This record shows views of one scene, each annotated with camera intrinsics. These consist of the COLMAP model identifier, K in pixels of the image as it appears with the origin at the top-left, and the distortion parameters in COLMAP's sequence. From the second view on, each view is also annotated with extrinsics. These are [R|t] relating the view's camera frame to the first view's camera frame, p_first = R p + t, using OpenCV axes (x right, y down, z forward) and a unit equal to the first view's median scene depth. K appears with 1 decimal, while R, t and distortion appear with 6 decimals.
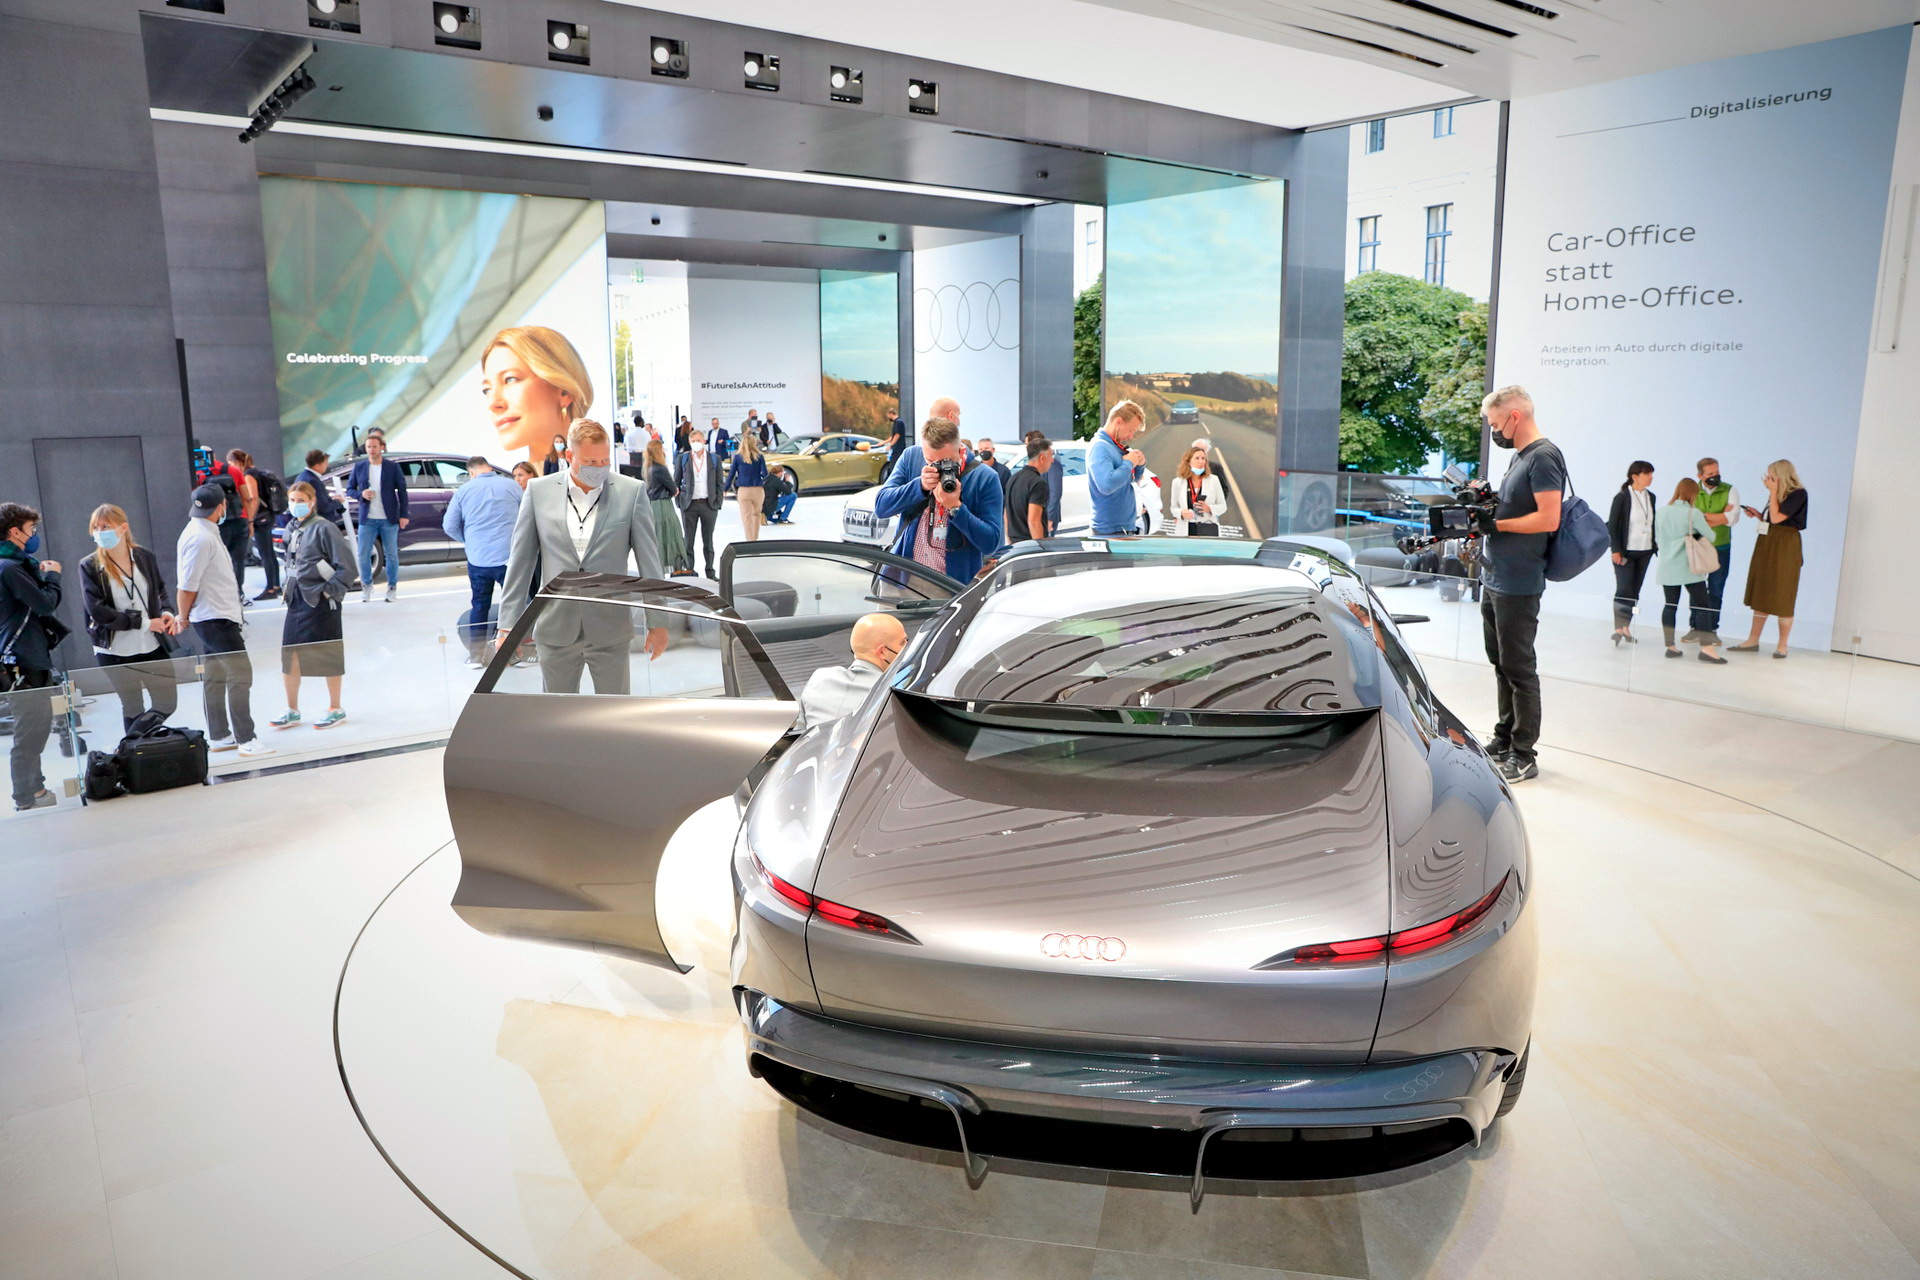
lens RADIAL K [[1308.0, 0, 958.5], [0, 1308.0, 646.0], [0, 0, 1]] dist [-0.112328, 0.080175]
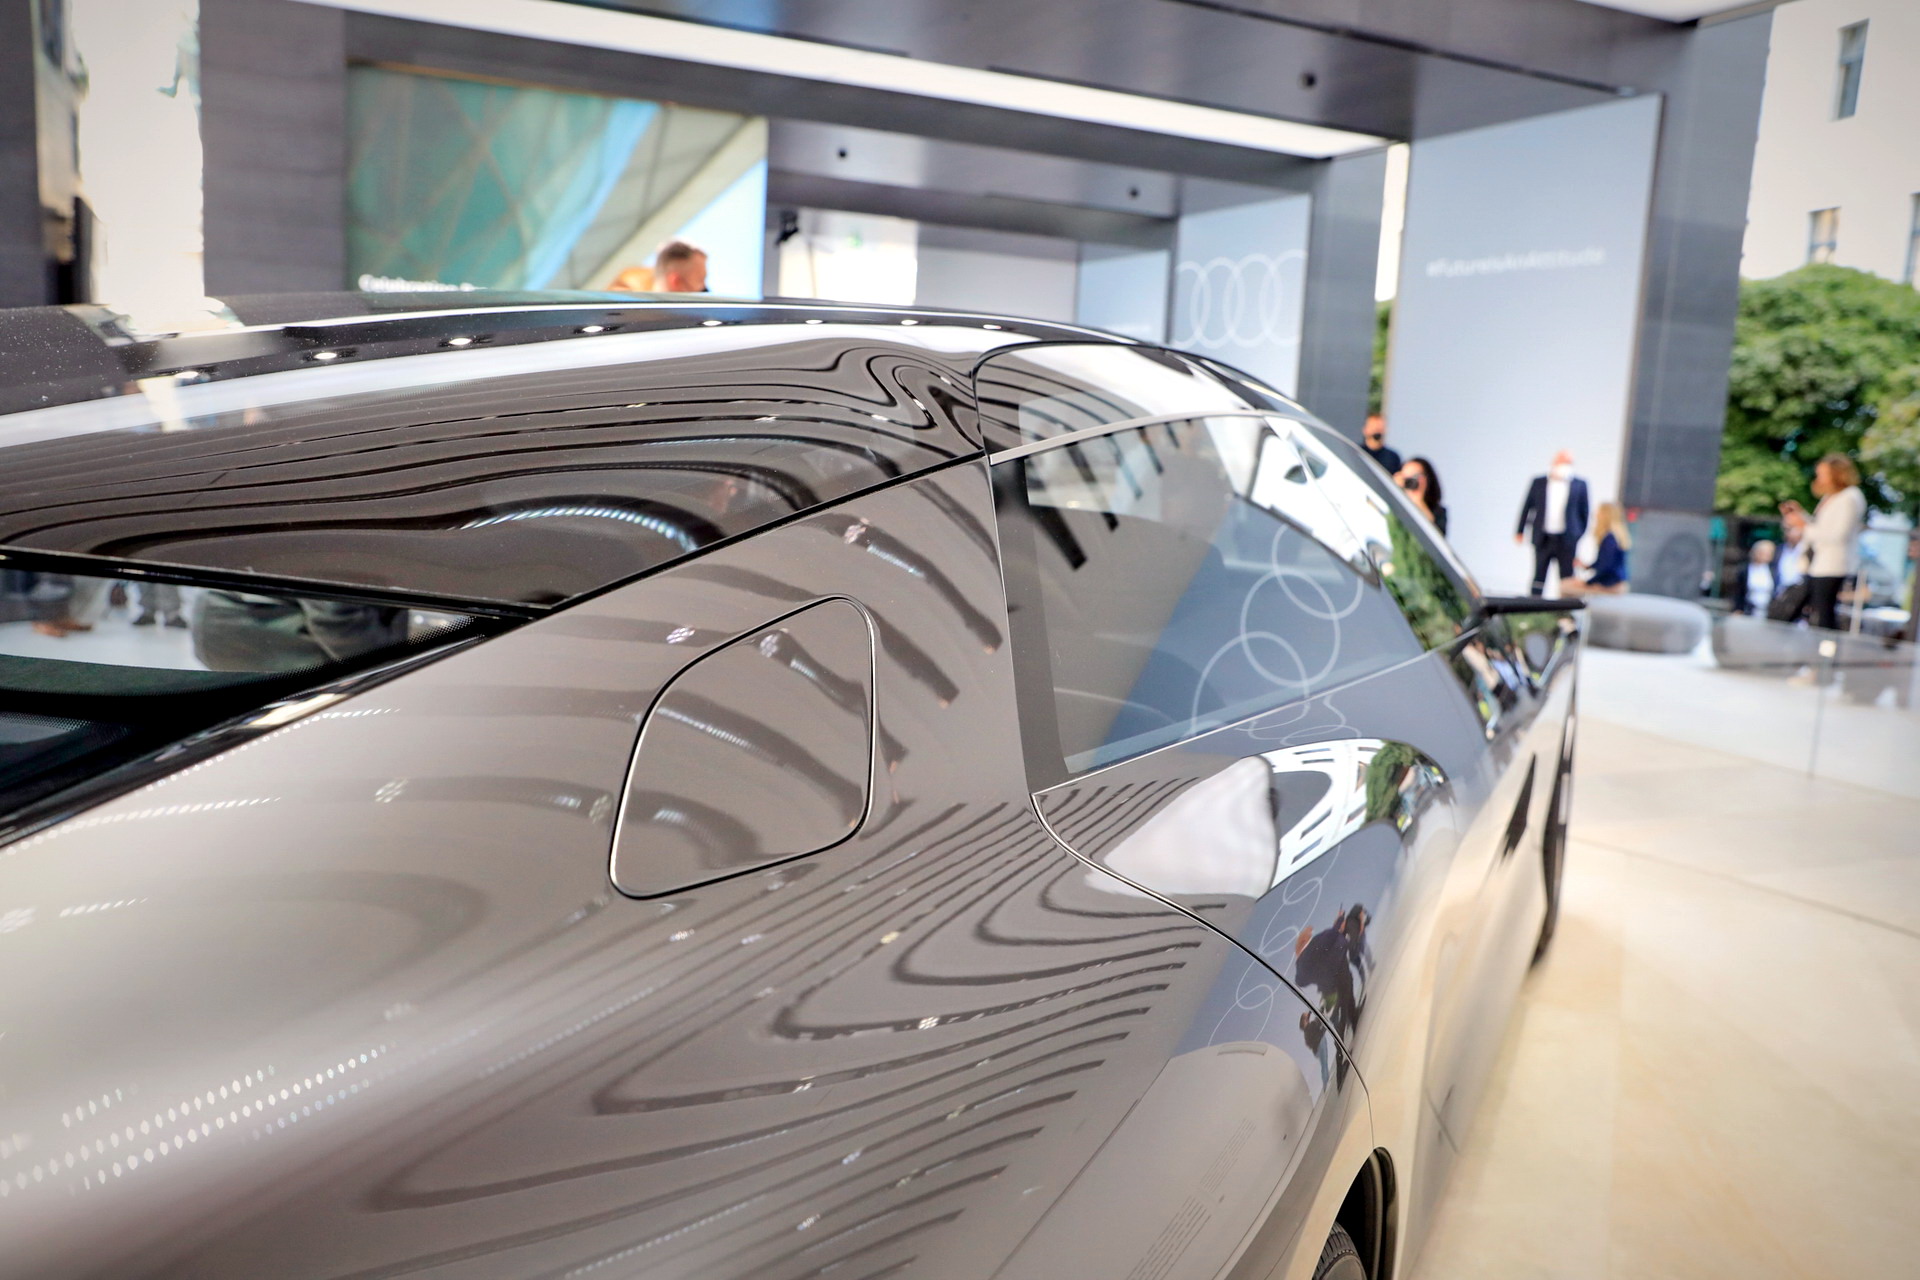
lens RADIAL K [[1511.0, 0, 951.9], [0, 1511.0, 647.8], [0, 0, 1]] dist [-0.091561, 0.117121]
pose [[0.972750, 0.090569, -0.213436, 0.075610], [-0.100143, 0.994376, -0.034457, 0.005594], [0.209115, 0.054892, 0.976349, 0.138905]]
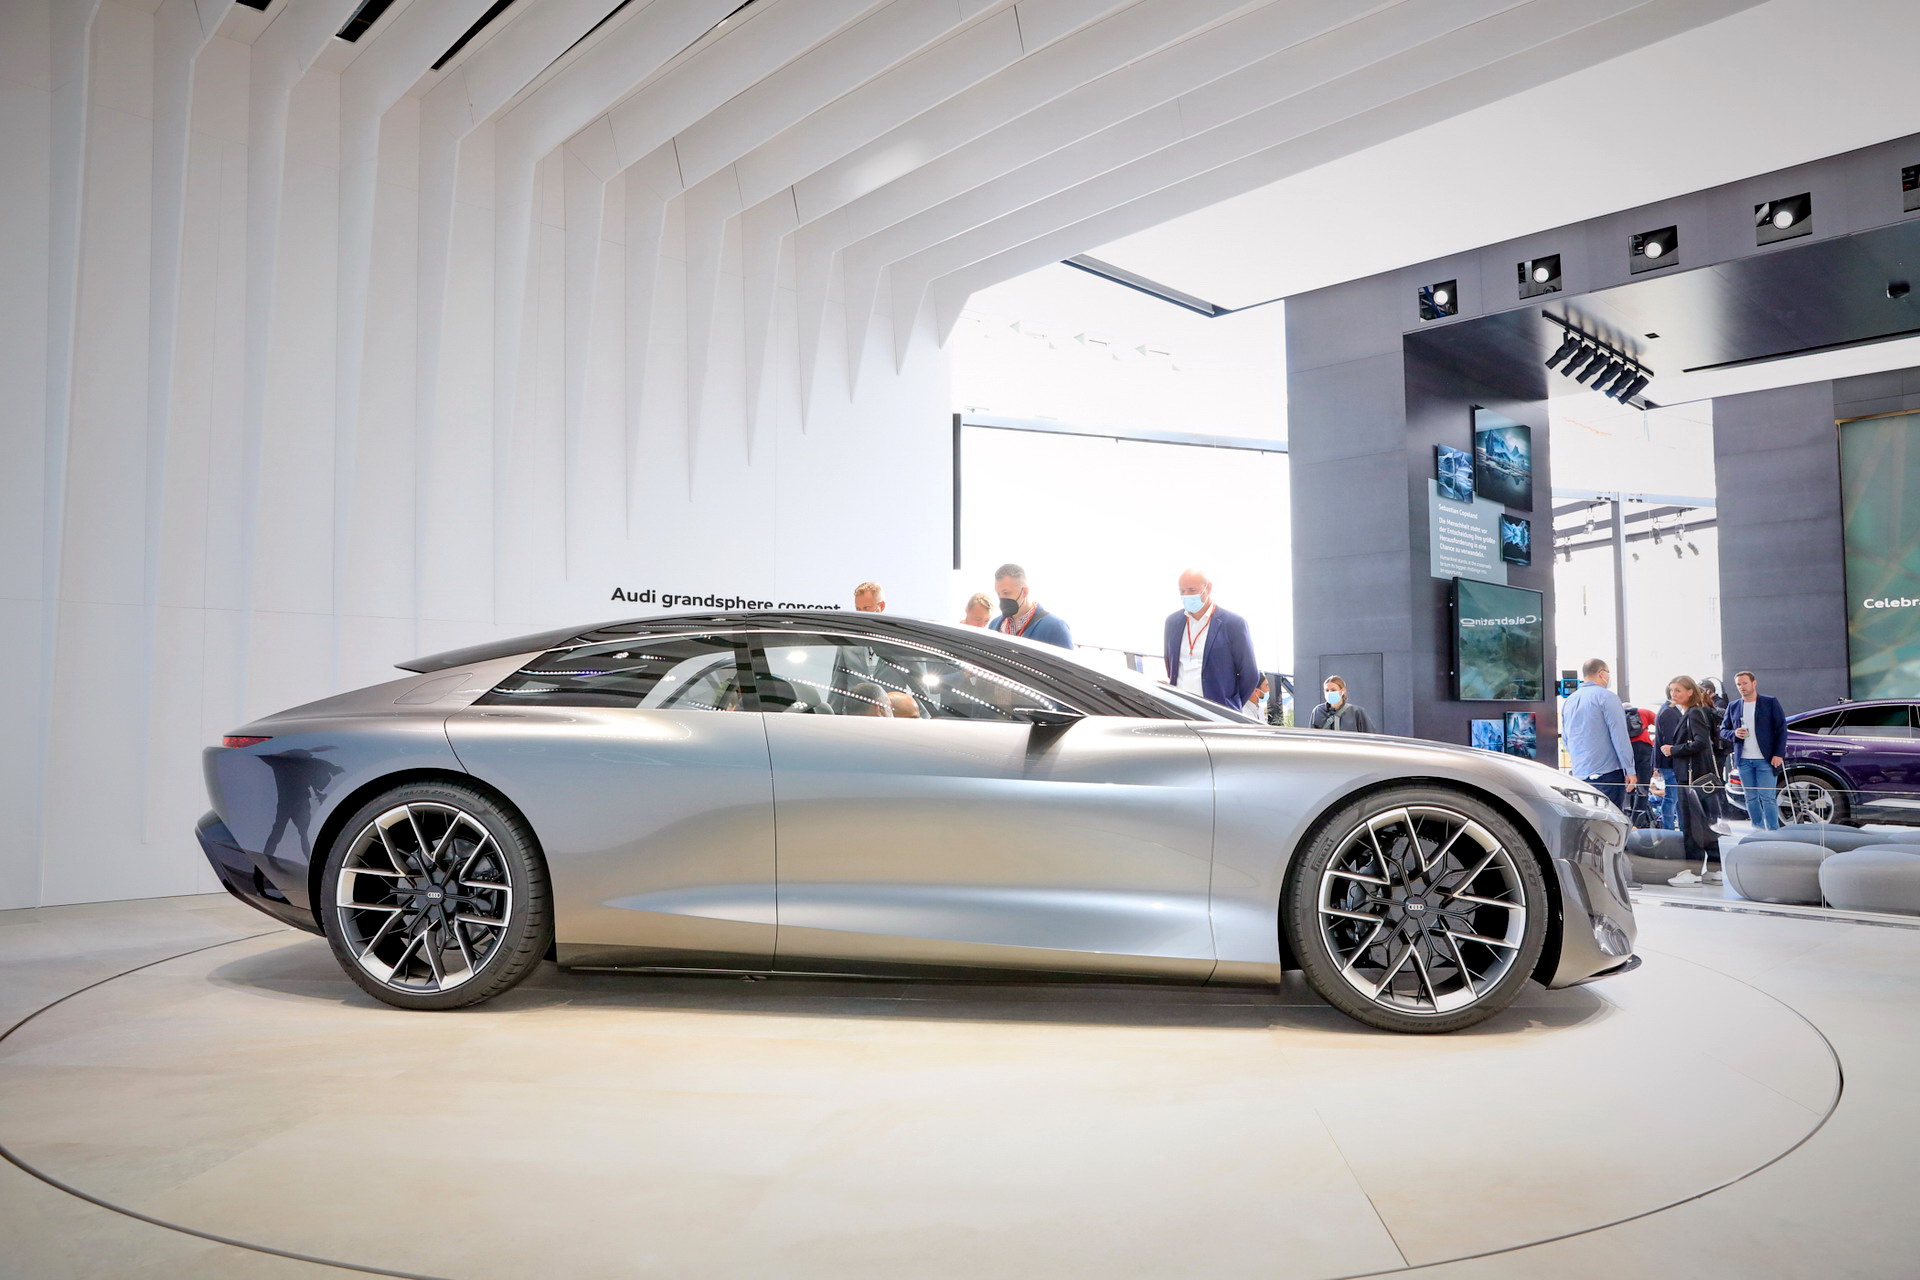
lens RADIAL K [[1308.0, 0, 958.5], [0, 1308.0, 646.0], [0, 0, 1]] dist [-0.112328, 0.080175]
pose [[0.042488, -0.049302, -0.997880, 0.369087], [-0.195748, 0.979013, -0.056704, -0.010903], [0.979733, 0.197743, 0.031945, 0.310587]]
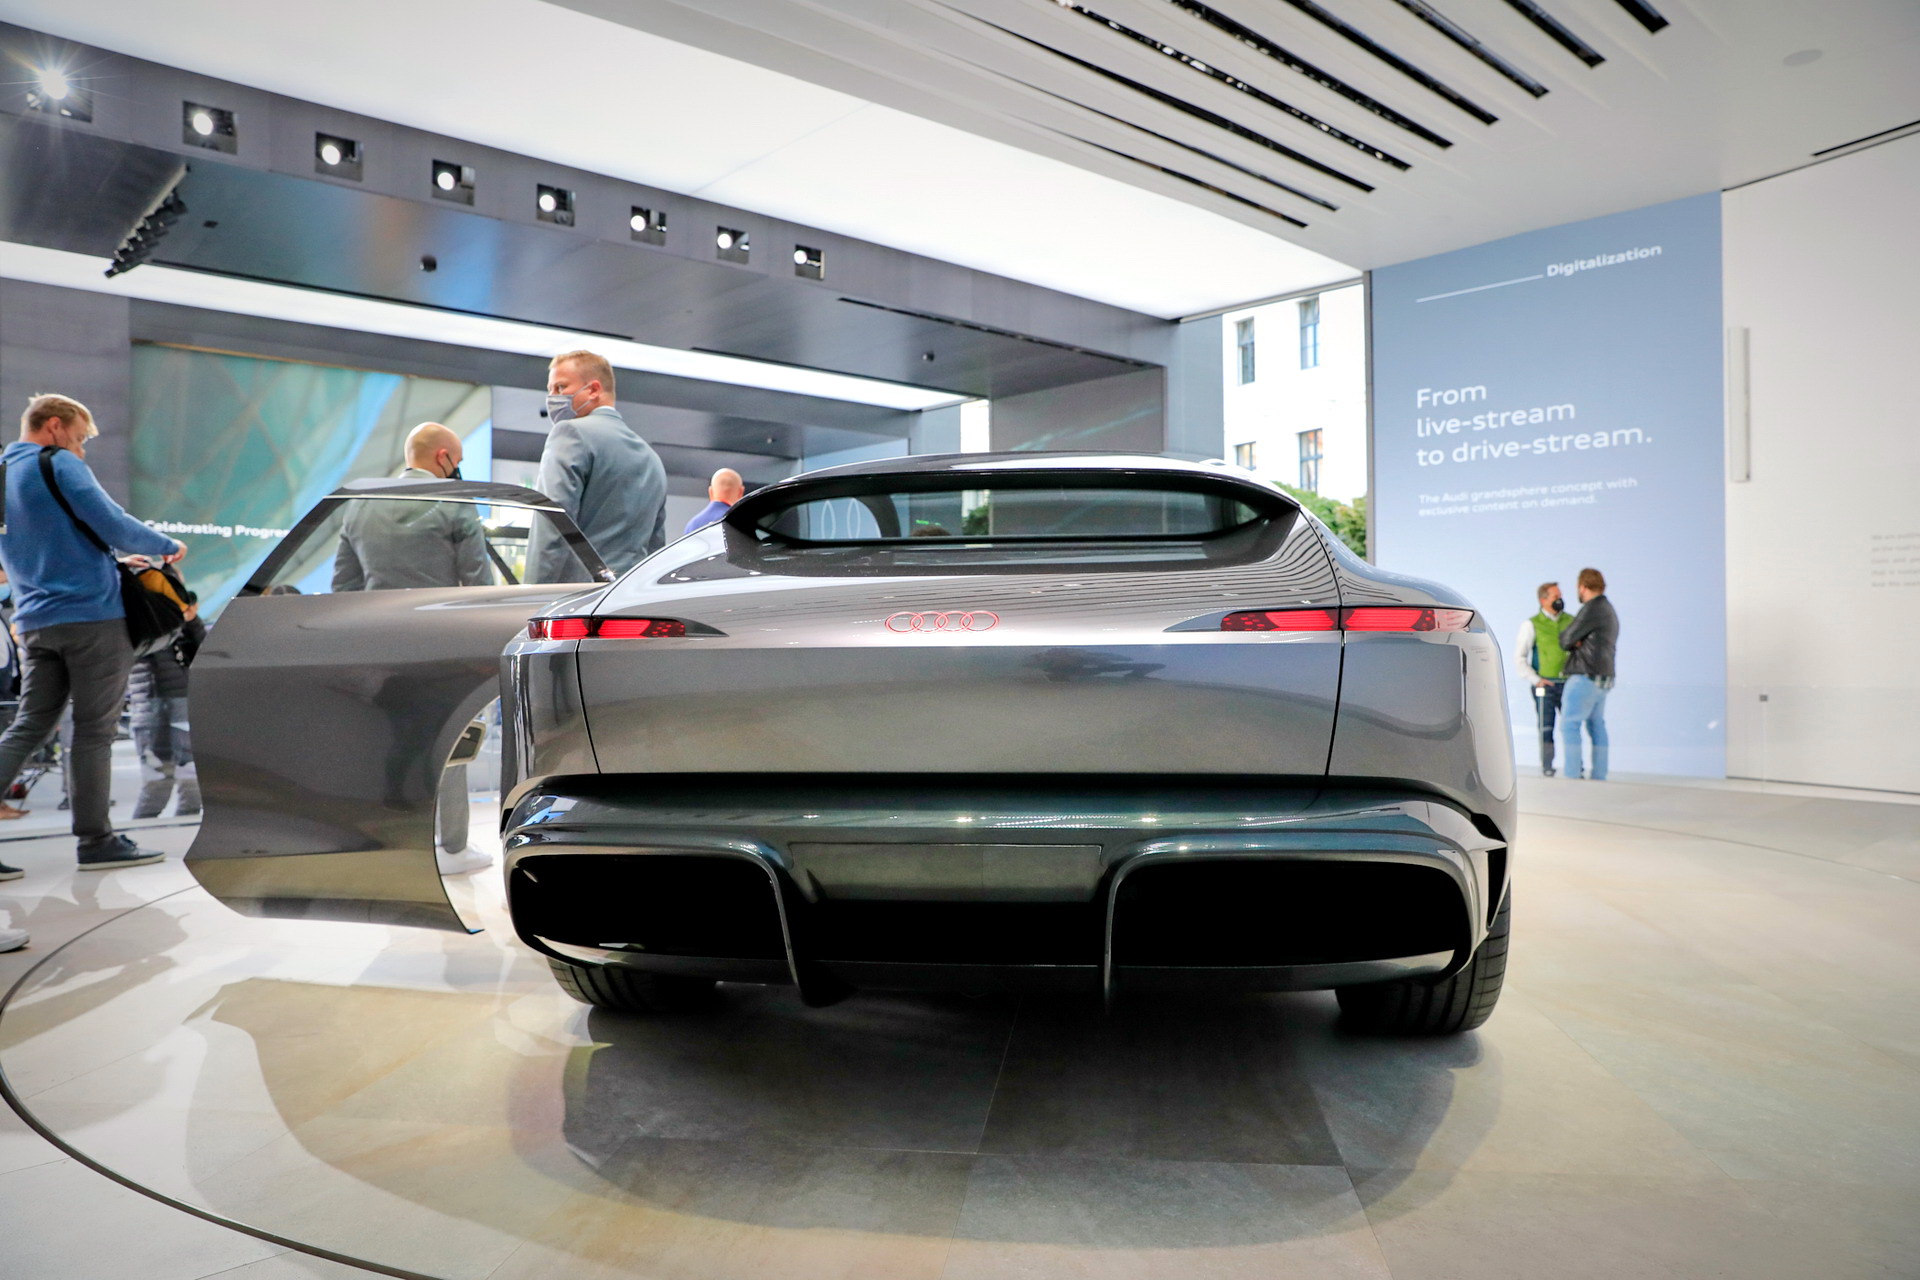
lens RADIAL K [[1308.4, 0, 962.0], [0, 1308.4, 631.4], [0, 0, 1]] dist [-0.108397, 0.077407]
pose [[0.996532, -0.001305, 0.083194, 0.005823], [0.017822, 0.980019, -0.198101, 0.050264], [-0.081273, 0.198897, 0.976645, 0.033674]]
